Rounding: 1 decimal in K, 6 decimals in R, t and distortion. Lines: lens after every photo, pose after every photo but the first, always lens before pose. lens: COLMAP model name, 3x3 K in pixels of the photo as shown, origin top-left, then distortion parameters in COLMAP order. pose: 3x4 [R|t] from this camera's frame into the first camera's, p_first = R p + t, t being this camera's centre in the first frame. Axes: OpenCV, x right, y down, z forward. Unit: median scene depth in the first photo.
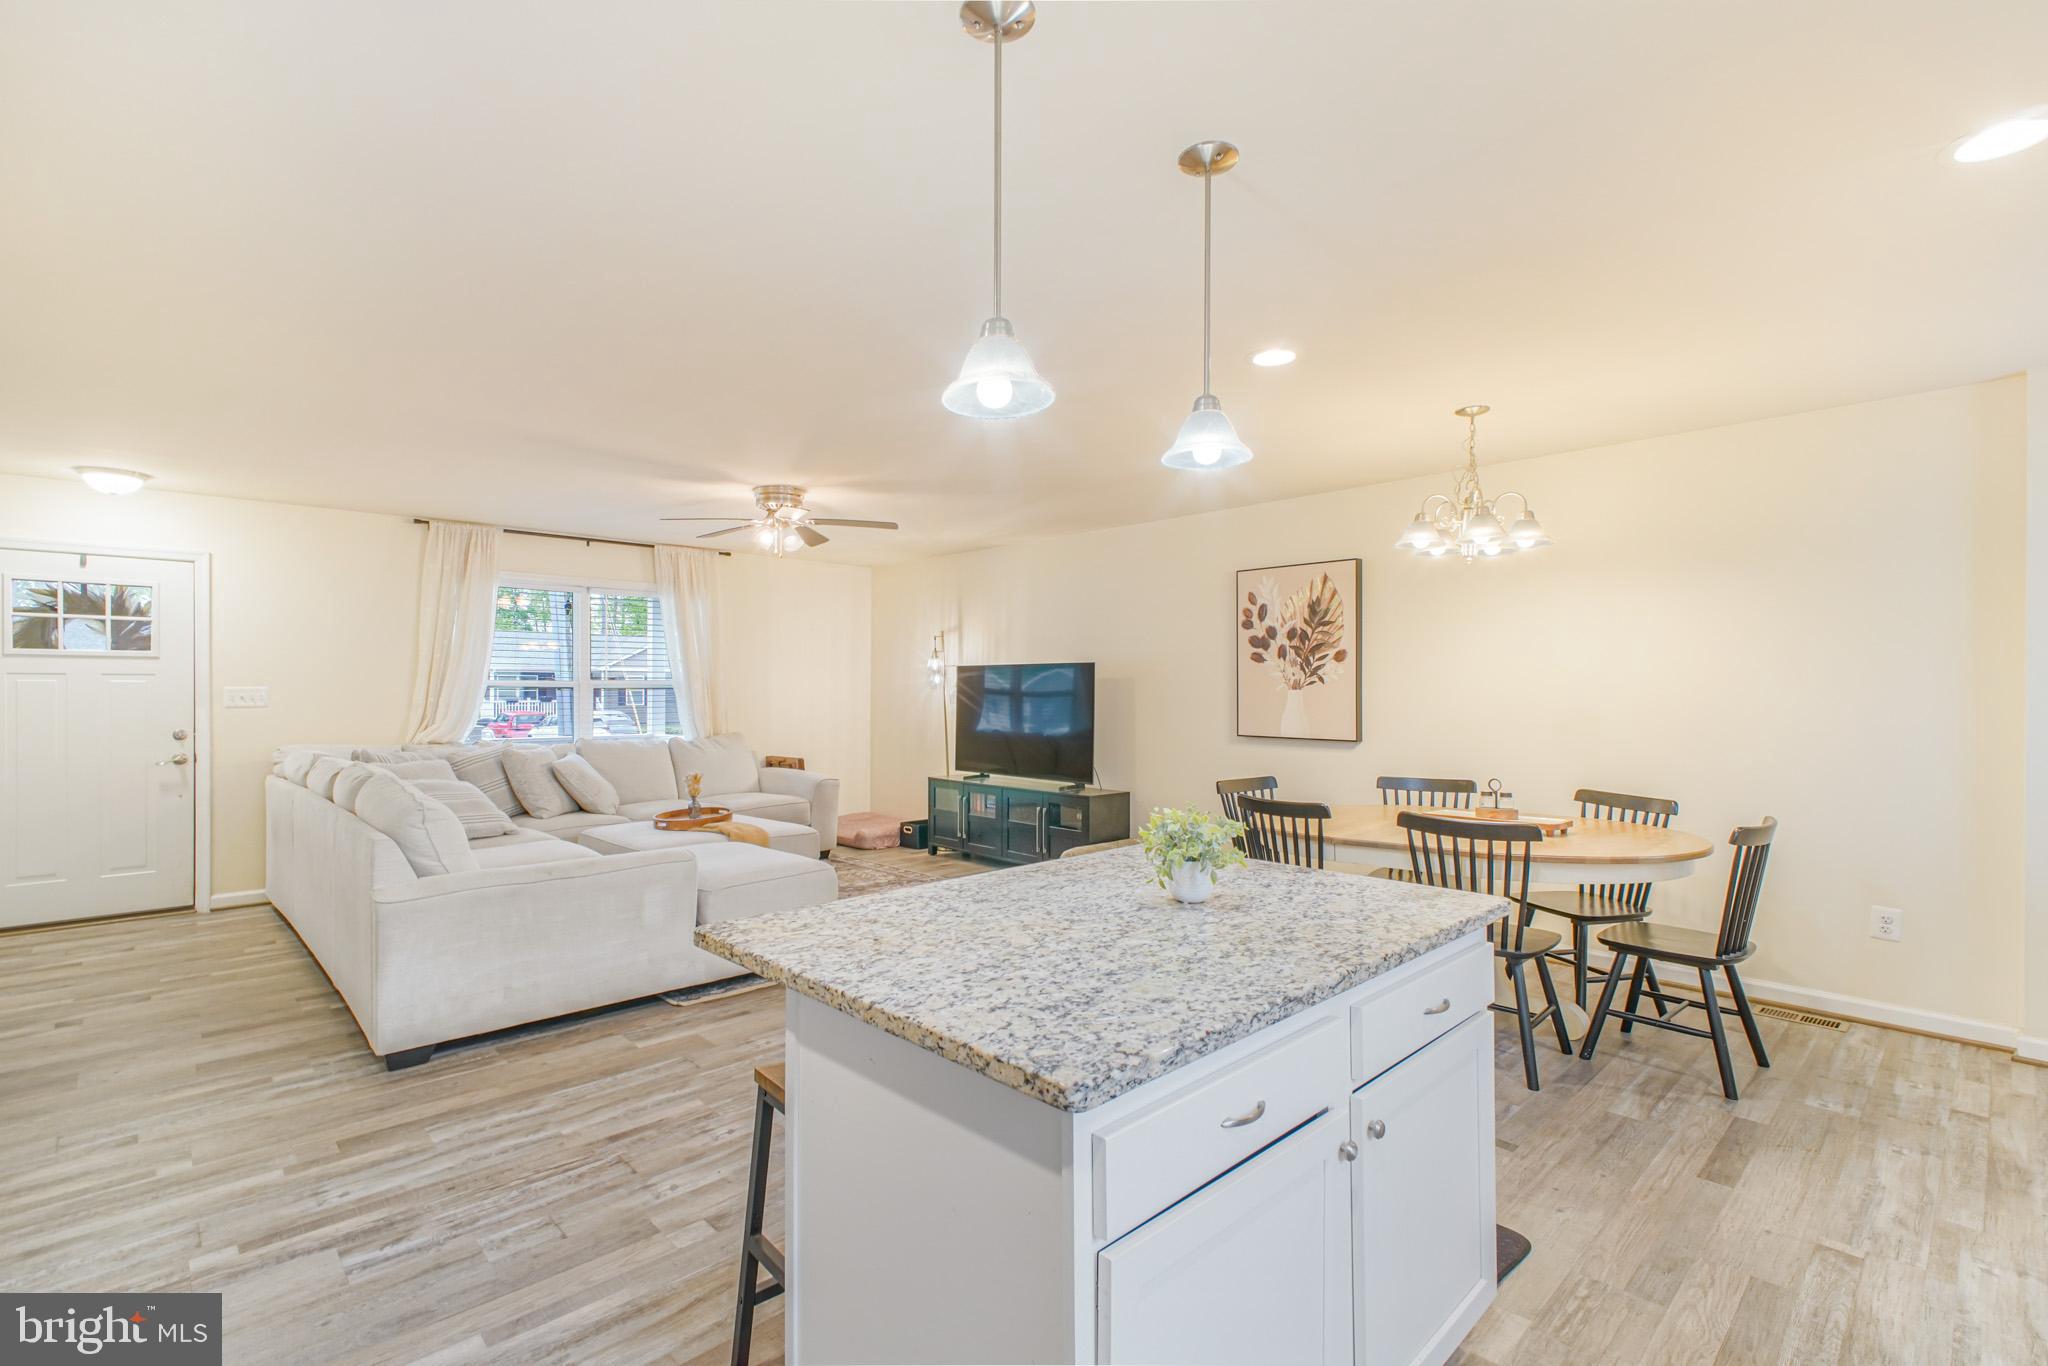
lens RADIAL K [[928.9, 0, 996.5], [0, 928.9, 683.3], [0, 0, 1]] dist [0.003615, -0.006234]
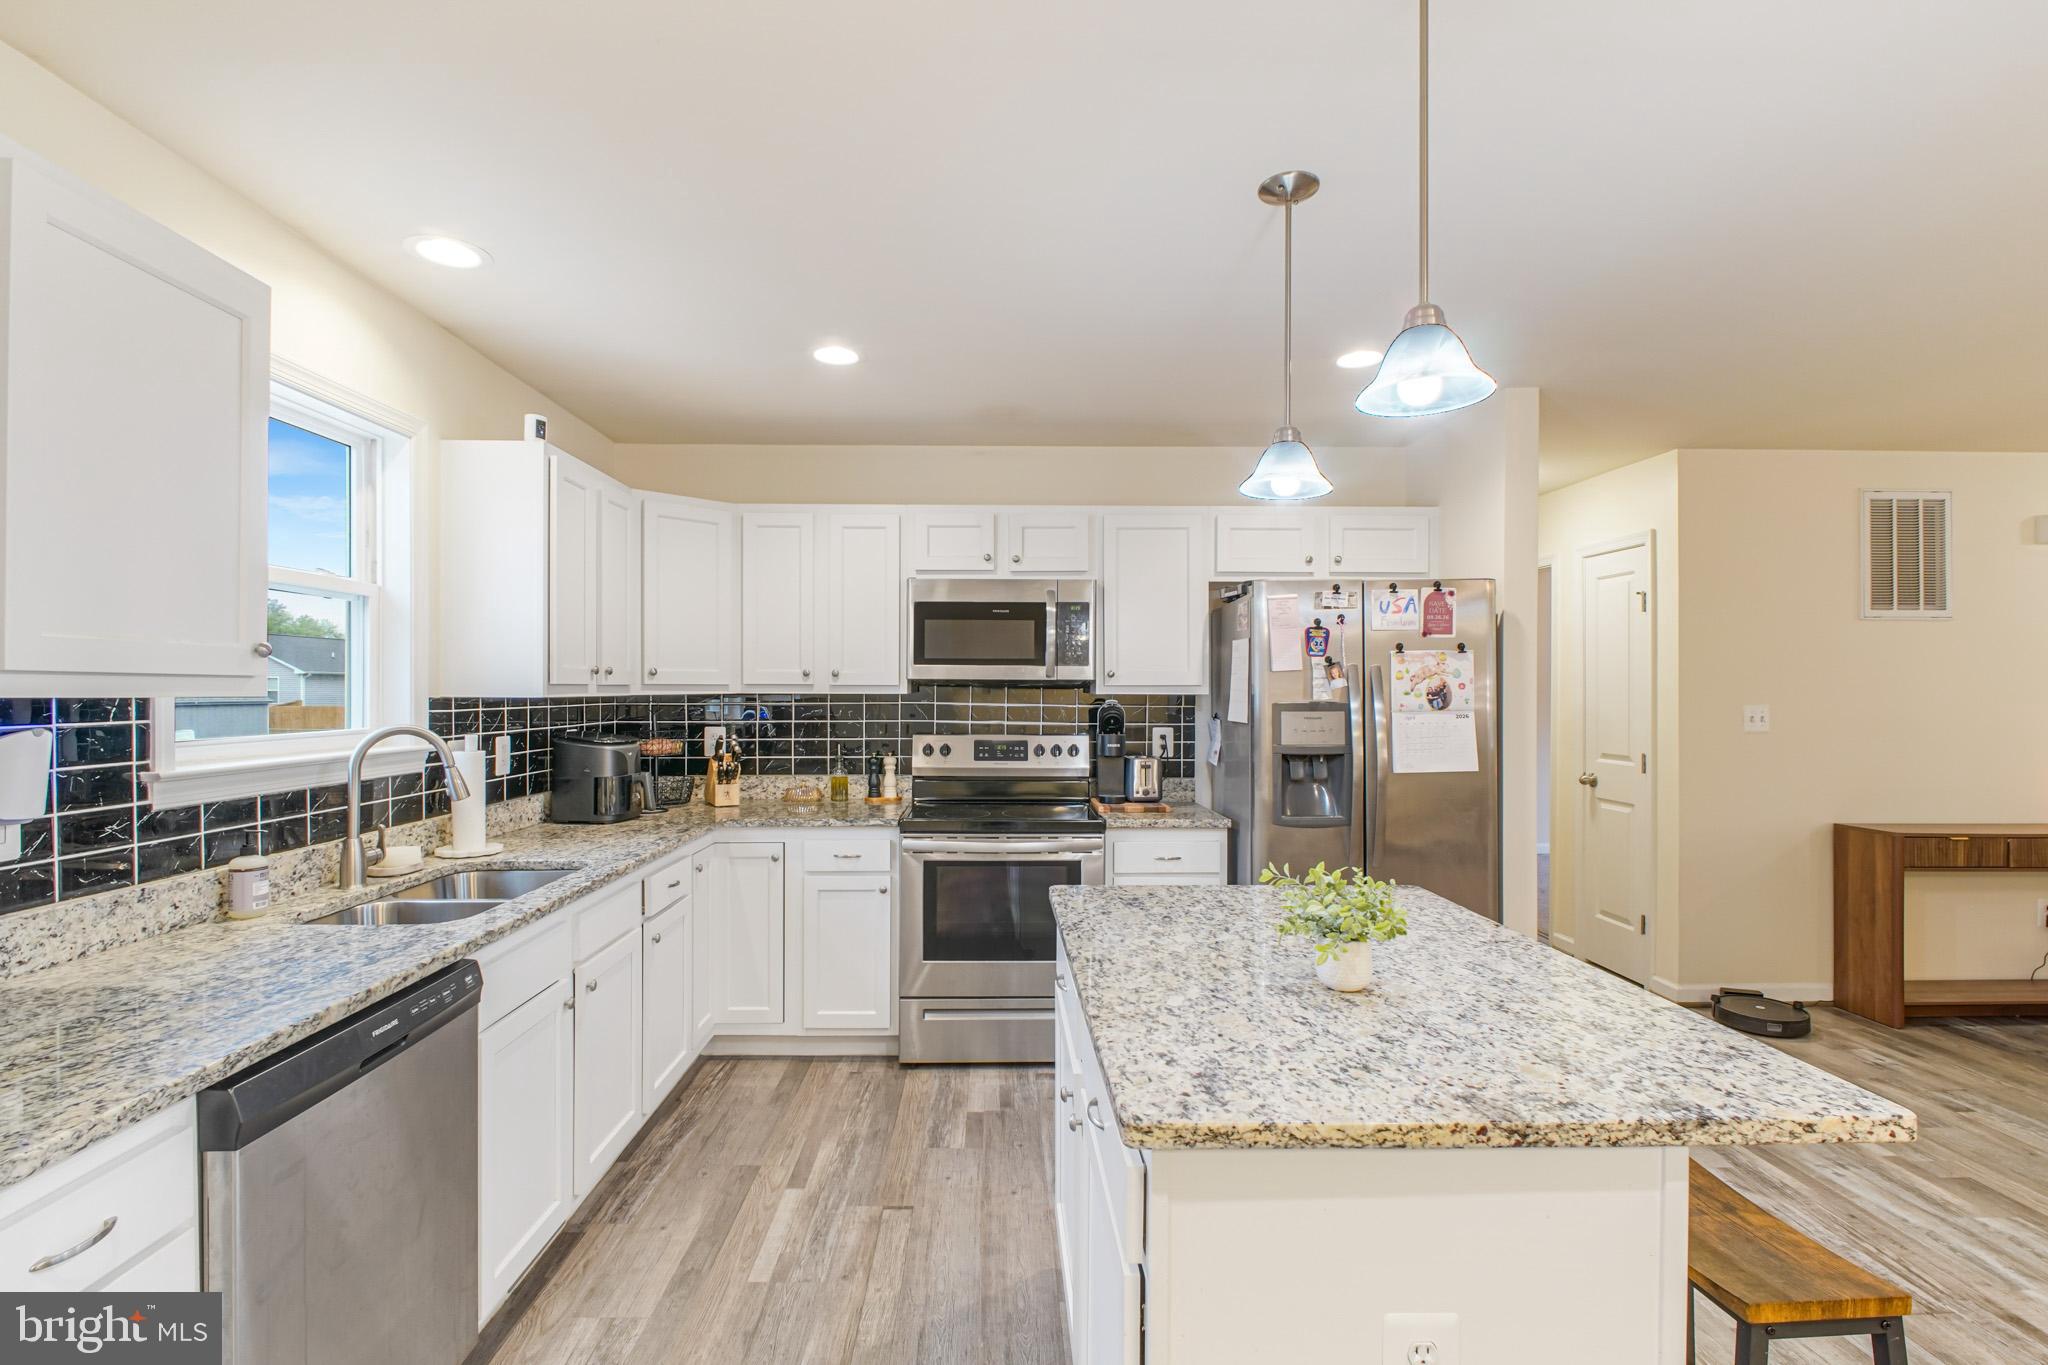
lens RADIAL K [[959.0, 0, 1007.5], [0, 959.0, 693.2], [0, 0, 1]] dist [0.002015, -0.006044]
pose [[-0.667188, 0.002943, -0.744884, 0.364402], [0.003226, 0.999994, 0.001061, -0.010688], [0.744883, -0.001695, -0.667193, 0.470988]]
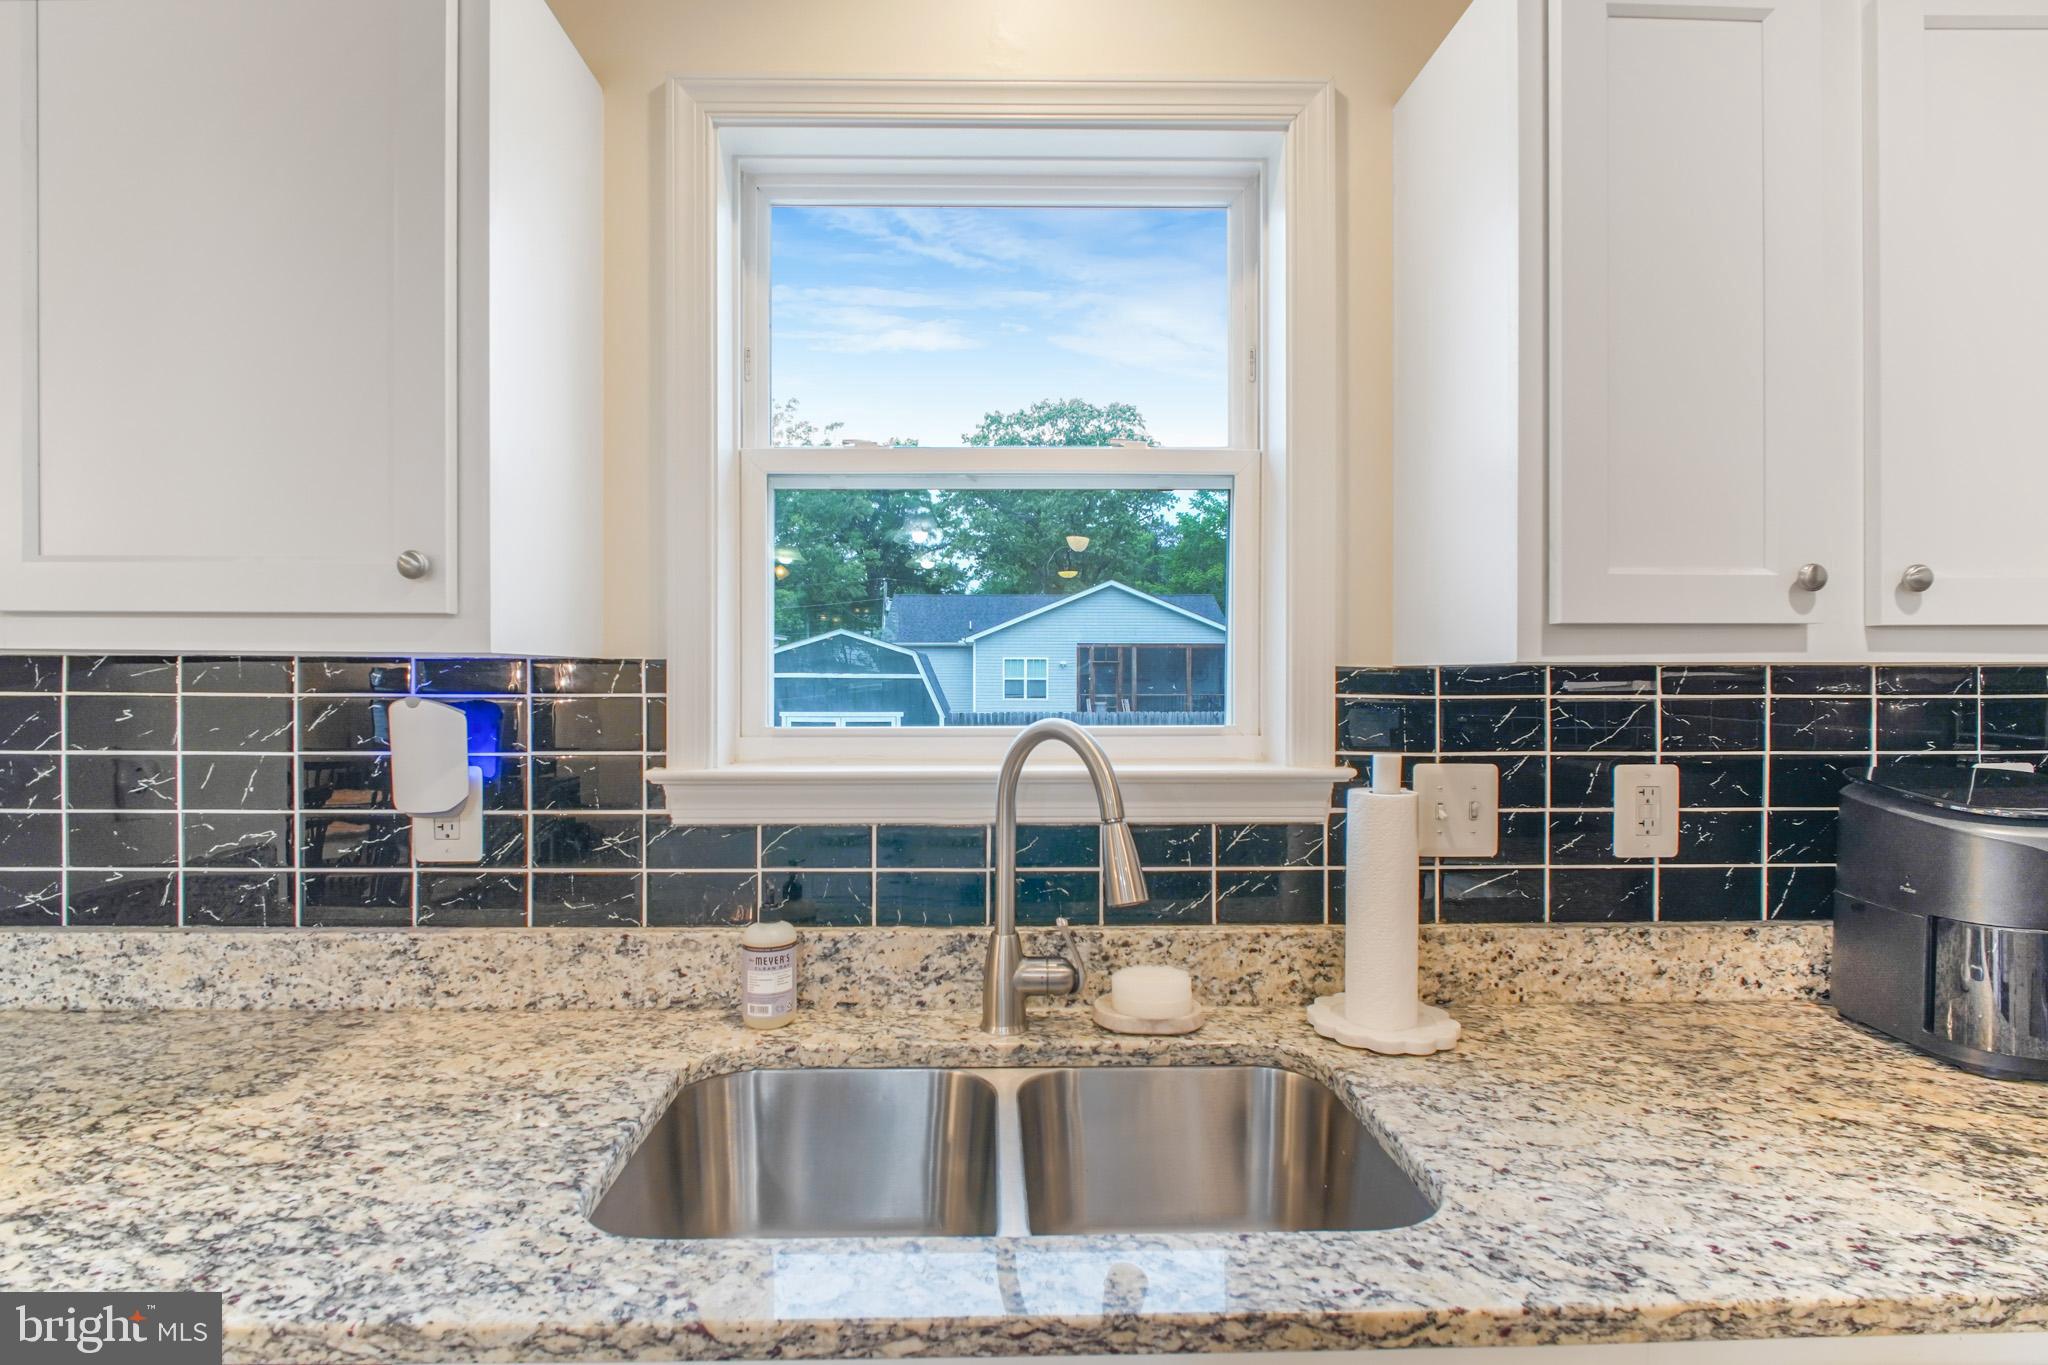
lens RADIAL K [[959.0, 0, 1008.7], [0, 959.0, 680.3], [0, 0, 1]] dist [0.002015, -0.006044]
pose [[-0.753864, 0.000729, 0.657030, 0.083984], [-0.003891, 0.999977, -0.005574, -0.003744], [-0.657019, -0.006759, -0.753843, 0.125181]]
